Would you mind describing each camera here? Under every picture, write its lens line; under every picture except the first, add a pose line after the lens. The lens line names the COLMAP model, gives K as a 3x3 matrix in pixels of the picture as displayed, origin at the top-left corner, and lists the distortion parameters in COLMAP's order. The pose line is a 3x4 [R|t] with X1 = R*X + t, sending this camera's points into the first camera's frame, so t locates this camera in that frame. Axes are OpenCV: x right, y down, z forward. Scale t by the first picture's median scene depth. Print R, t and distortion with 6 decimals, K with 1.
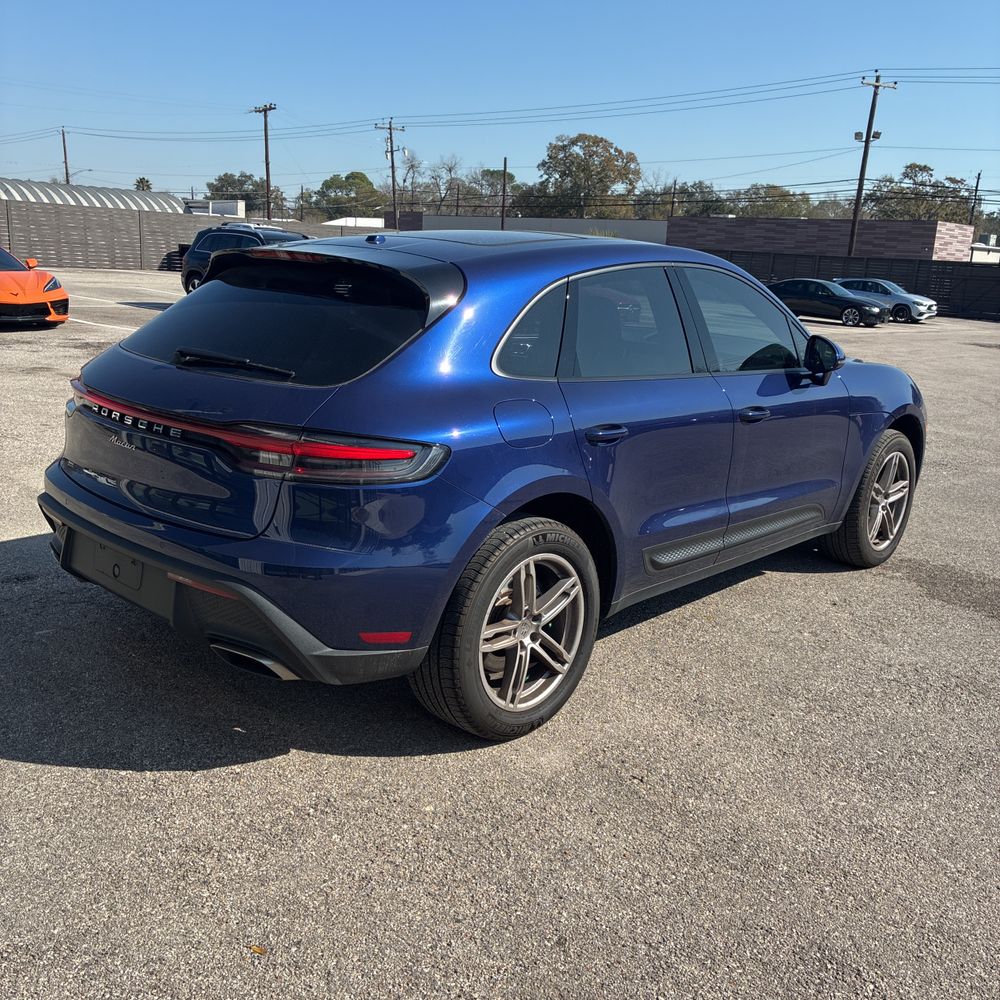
lens RADIAL K [[1020.8, 0, 494.8], [0, 1020.8, 501.6], [0, 0, 1]] dist [0.021543, 0.000000]
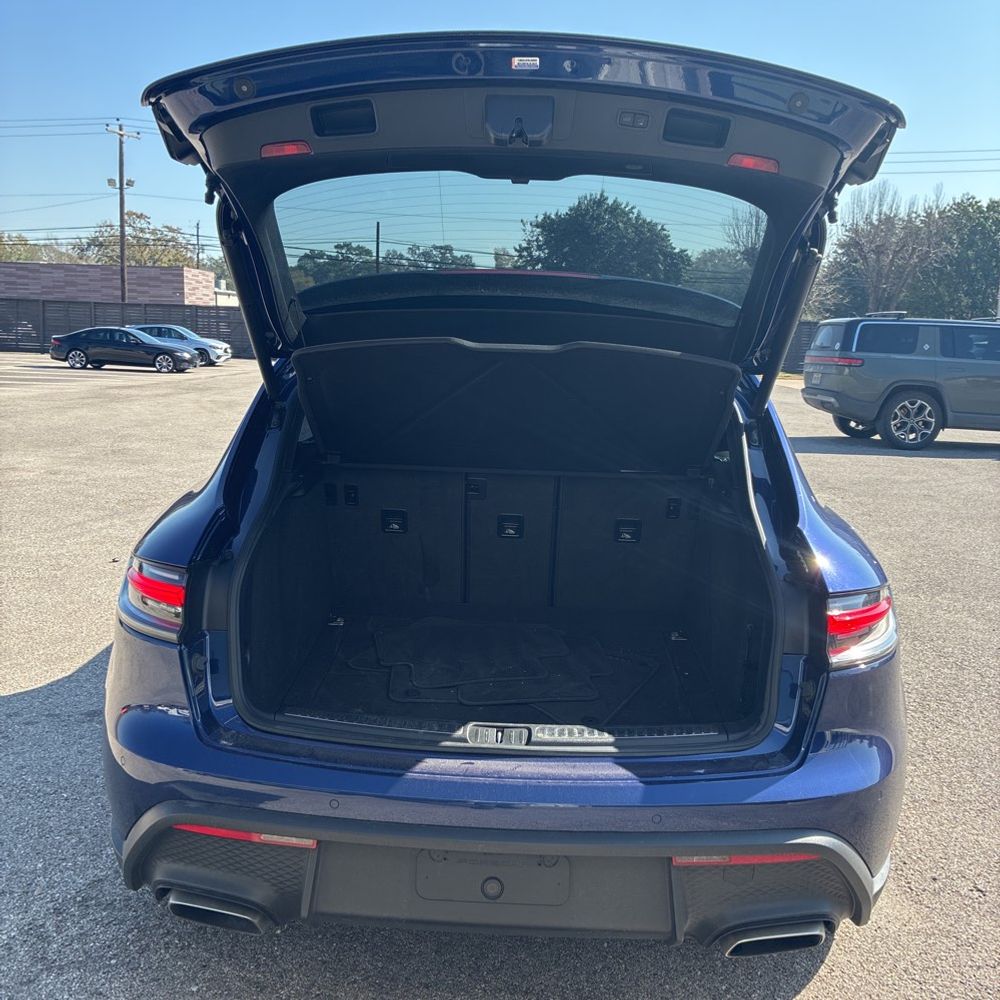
lens RADIAL K [[1020.8, 0, 499.9], [0, 1020.8, 495.7], [0, 0, 1]] dist [0.021543, 0.000000]
pose [[0.750917, -0.139856, 0.645417, -0.732276], [0.169306, 0.985425, 0.016552, -0.171895], [-0.638325, 0.096844, 0.763651, 0.516569]]
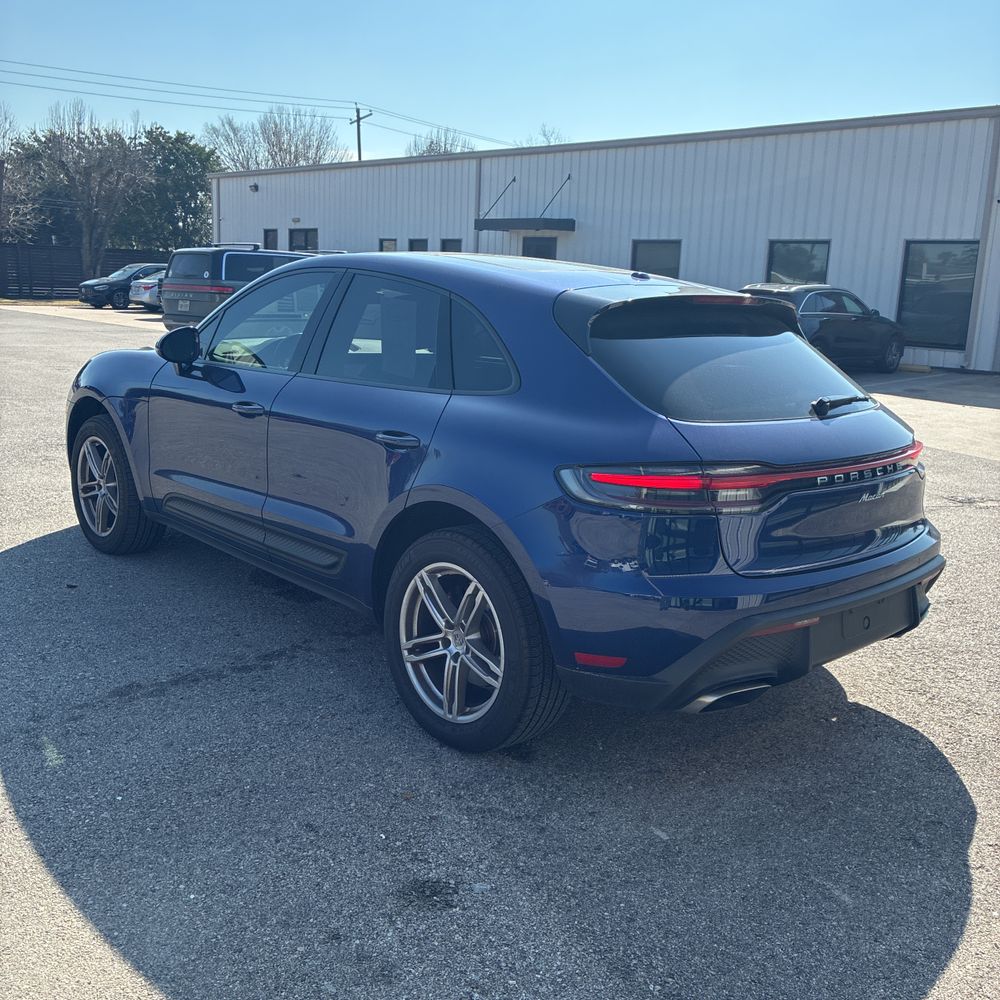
lens RADIAL K [[1020.8, 0, 490.0], [0, 1020.8, 494.9], [0, 0, 1]] dist [0.021543, 0.000000]
pose [[0.080440, -0.253065, 0.964099, -1.365896], [0.197800, 0.952051, 0.233398, -0.369395], [-0.976936, 0.171924, 0.126639, 1.229191]]
